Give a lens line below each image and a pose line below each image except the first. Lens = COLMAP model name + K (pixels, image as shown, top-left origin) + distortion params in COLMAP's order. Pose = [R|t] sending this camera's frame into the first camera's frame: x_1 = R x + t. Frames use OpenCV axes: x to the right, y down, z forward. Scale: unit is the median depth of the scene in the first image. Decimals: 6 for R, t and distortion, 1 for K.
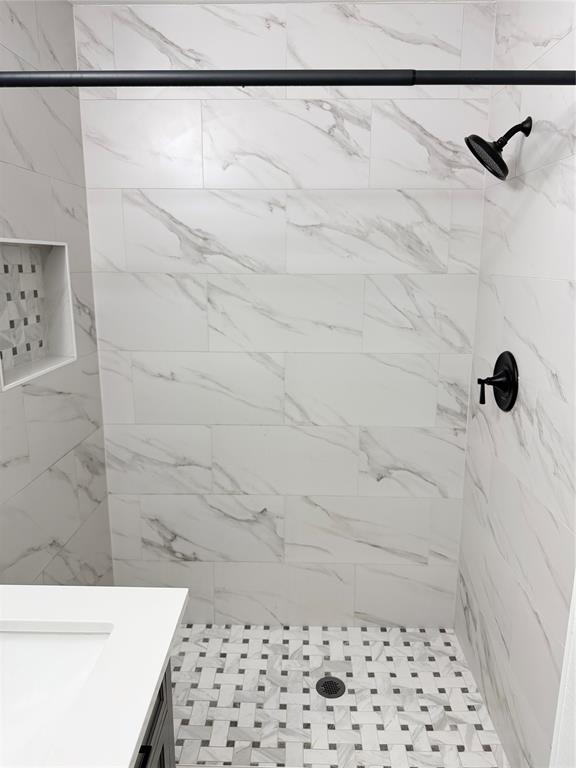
lens RADIAL K [[542.2, 0, 288.0], [0, 542.2, 384.0], [0, 0, 1]] dist [0.070887, -0.092125]
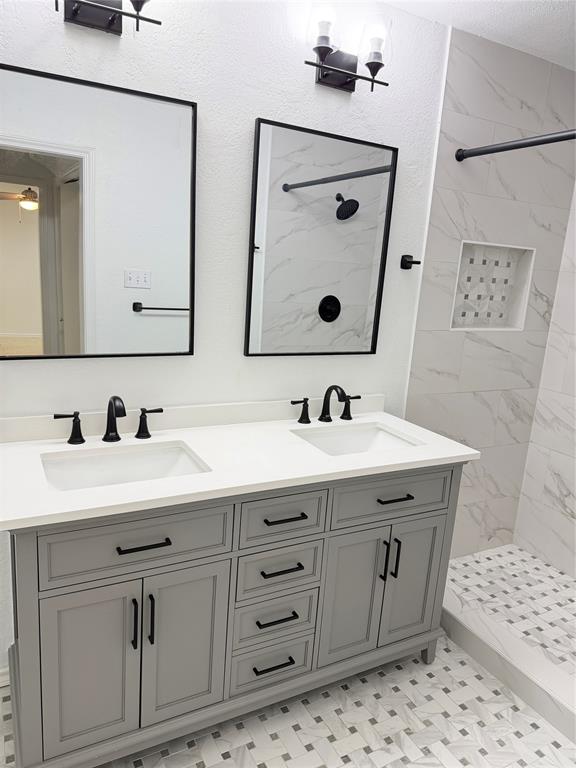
lens RADIAL K [[542.2, 0, 288.0], [0, 542.2, 384.0], [0, 0, 1]] dist [0.070887, -0.092125]
pose [[0.484118, 0.208428, -0.849816, 0.550954], [-0.259213, 0.961783, 0.088223, 0.120174], [0.835726, 0.177573, 0.519643, -0.213382]]
